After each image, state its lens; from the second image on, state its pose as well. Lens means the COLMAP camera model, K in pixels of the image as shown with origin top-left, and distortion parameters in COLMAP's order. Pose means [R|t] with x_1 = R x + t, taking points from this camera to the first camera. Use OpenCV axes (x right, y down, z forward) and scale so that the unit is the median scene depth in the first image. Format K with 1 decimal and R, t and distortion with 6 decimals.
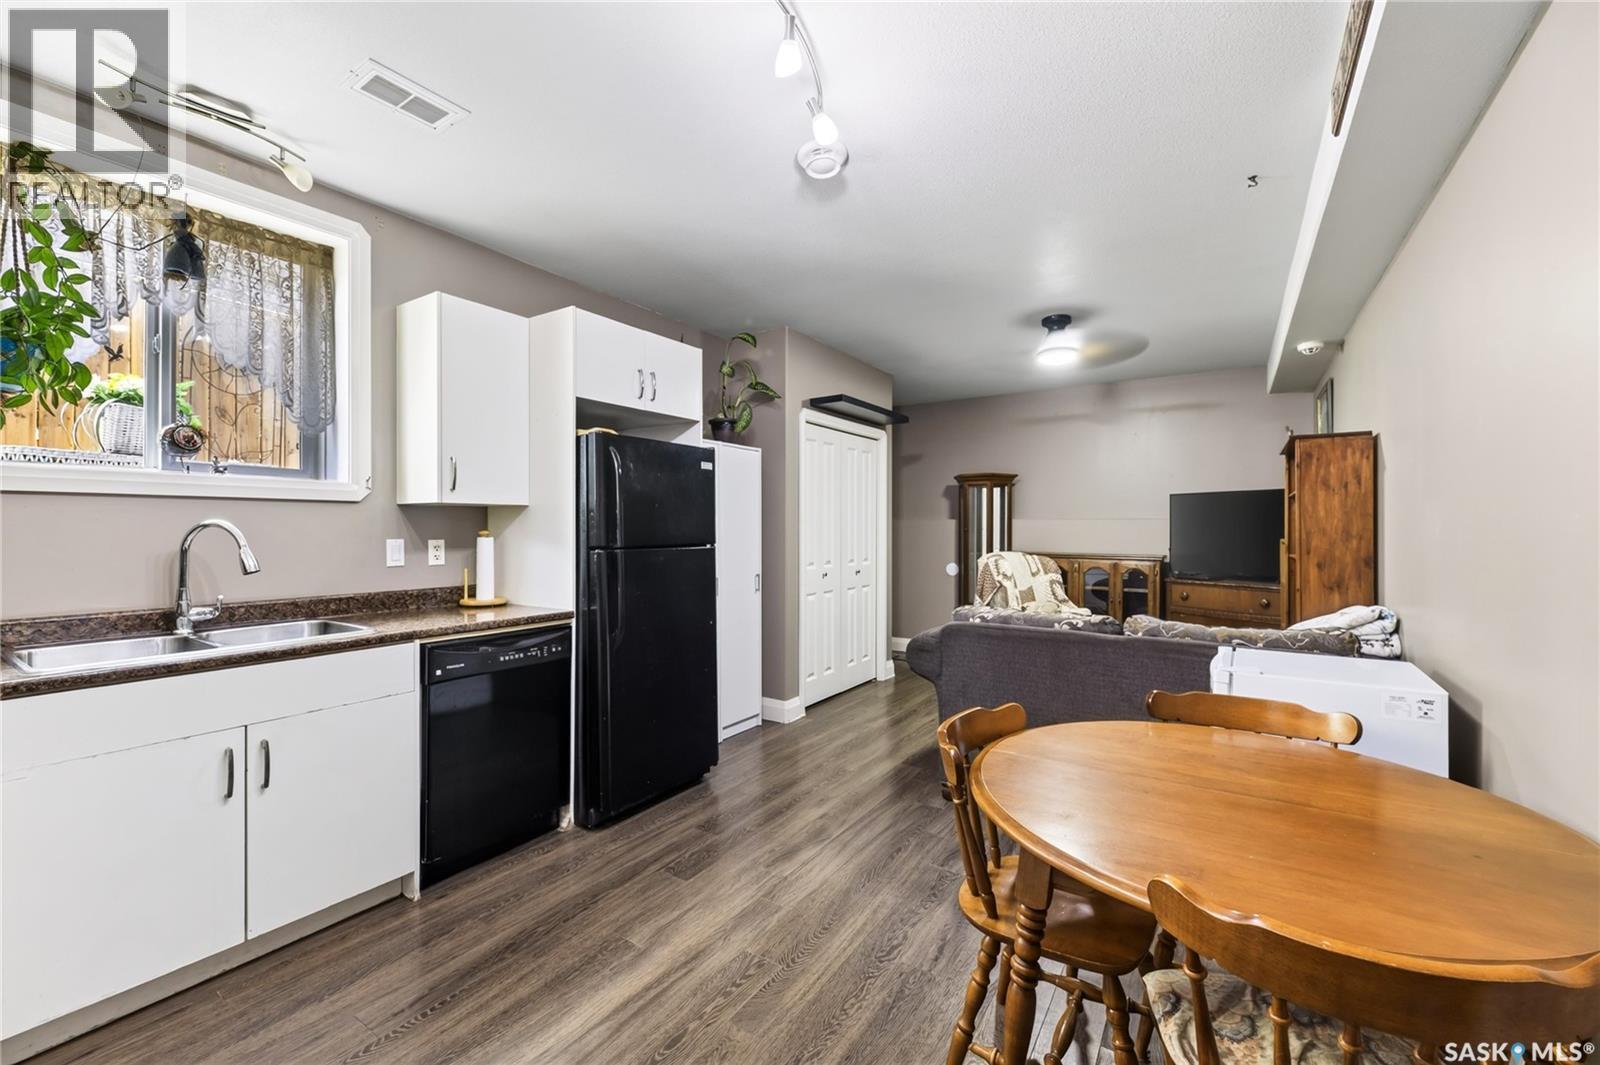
lens RADIAL K [[635.7, 0, 775.7], [0, 635.7, 528.1], [0, 0, 1]] dist [0.000402, -0.000038]
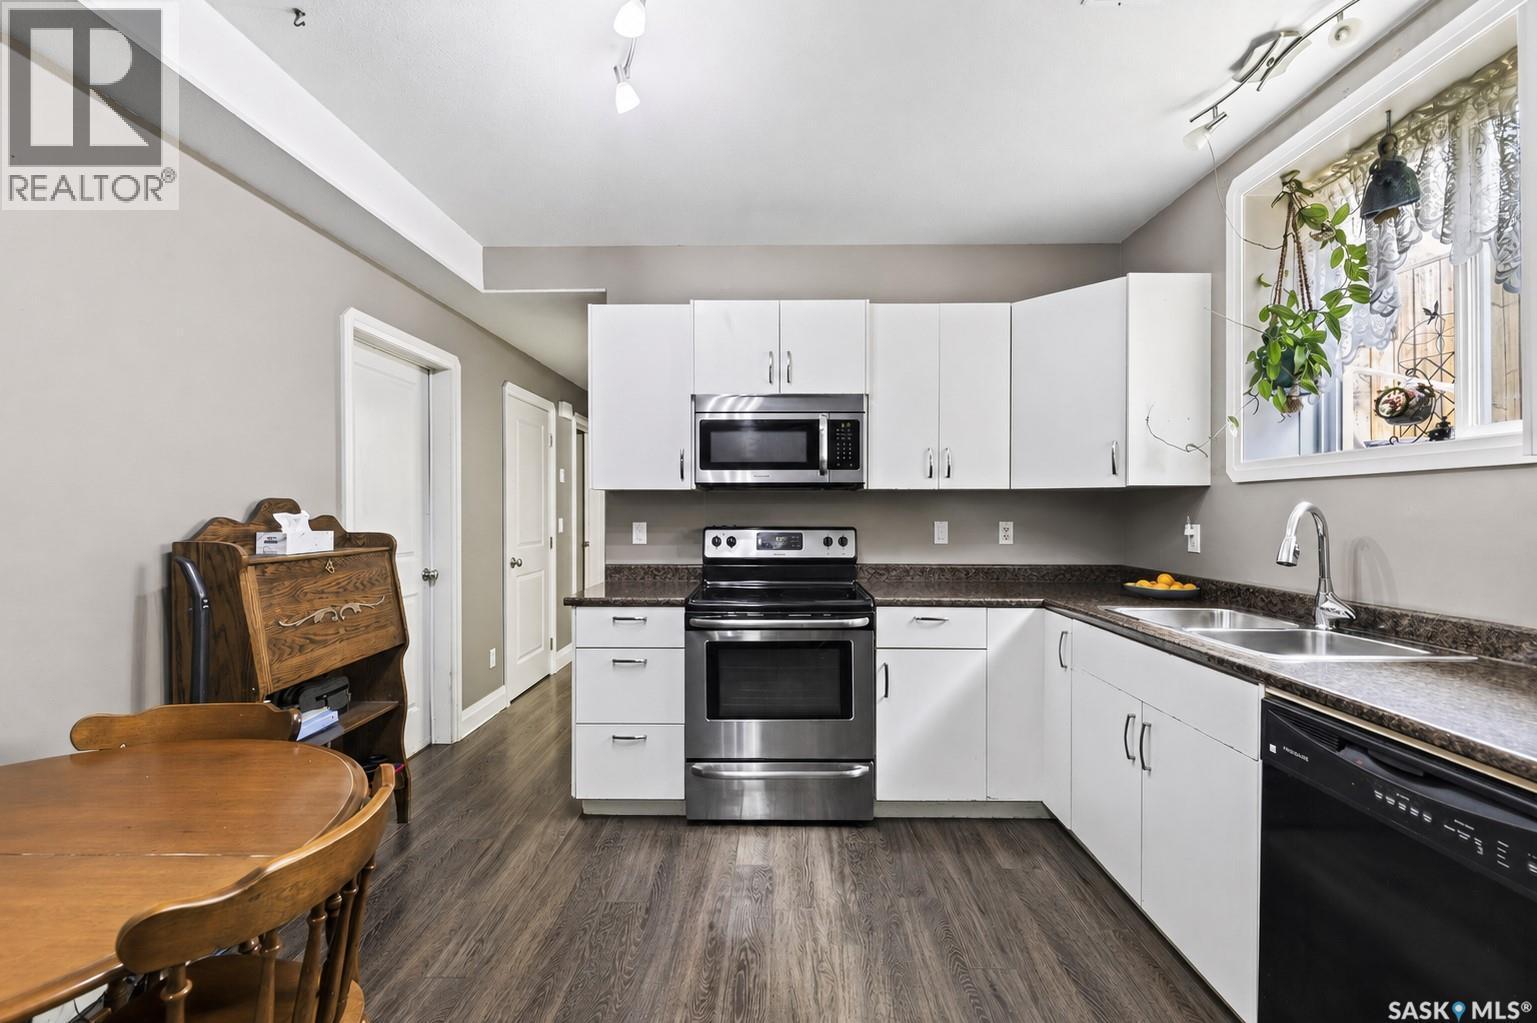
lens RADIAL K [[641.3, 0, 768.5], [0, 641.3, 511.5], [0, 0, 1]] dist [-0.021686, -0.000126]
pose [[-0.832430, -0.000318, -0.554130, 0.170612], [0.000032, 1.000000, -0.000621, 0.000406], [0.554130, -0.000535, -0.832430, 1.026722]]
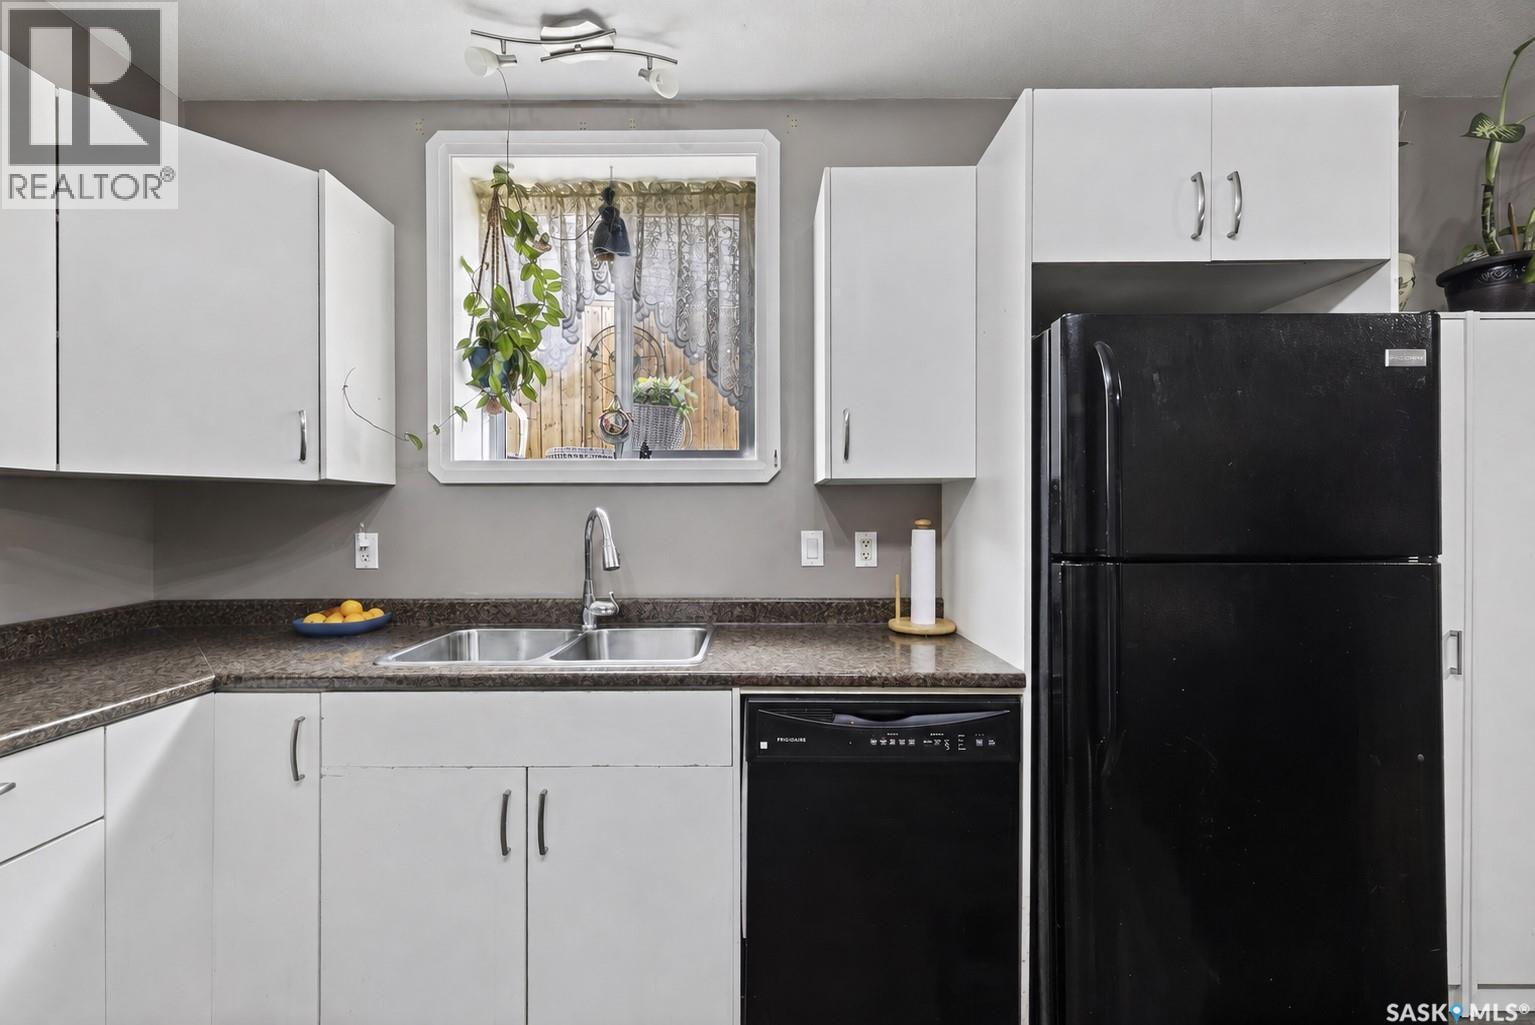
lens RADIAL K [[618.4, 0, 761.6], [0, 618.4, 519.7], [0, 0, 1]] dist [0.002075, -0.000328]
pose [[0.570732, 0.005028, -0.821121, -0.024534], [0.001011, 0.999976, 0.006826, -0.000890], [0.821135, -0.004726, 0.570714, 0.540120]]
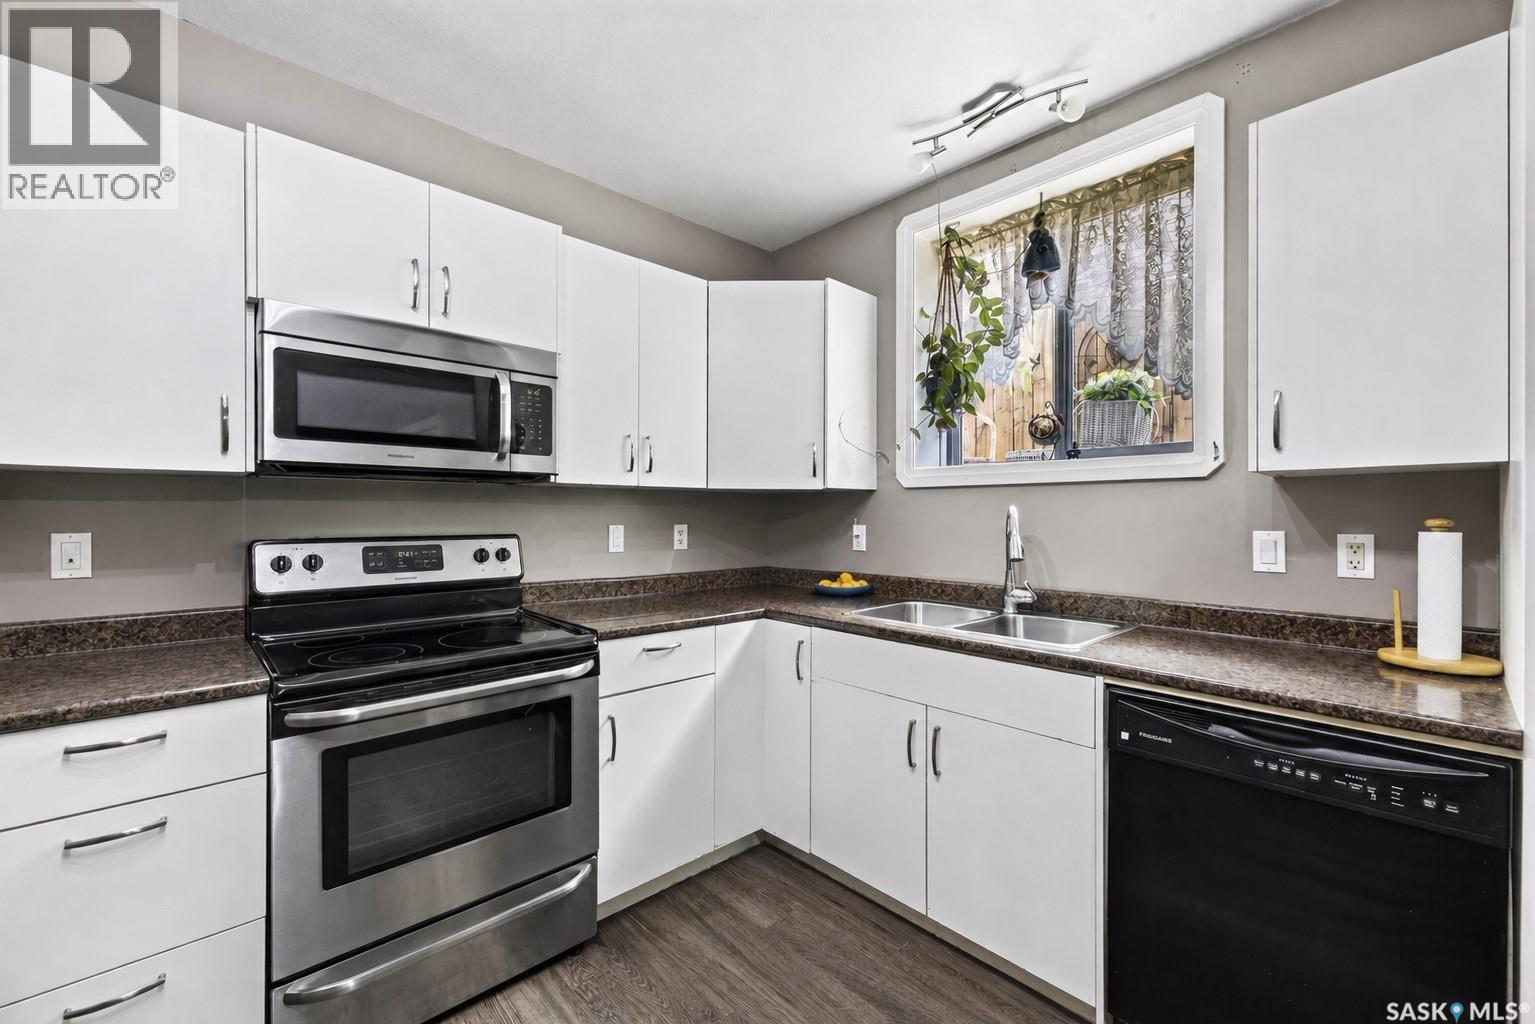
lens RADIAL K [[628.9, 0, 767.5], [0, 628.9, 512.0], [0, 0, 1]] dist [-0.000021, -0.000489]
pose [[-0.209033, -0.001451, -0.977907, 0.146335], [-0.000919, 0.999999, -0.001287, -0.000783], [0.977908, 0.000630, -0.209034, 0.645865]]
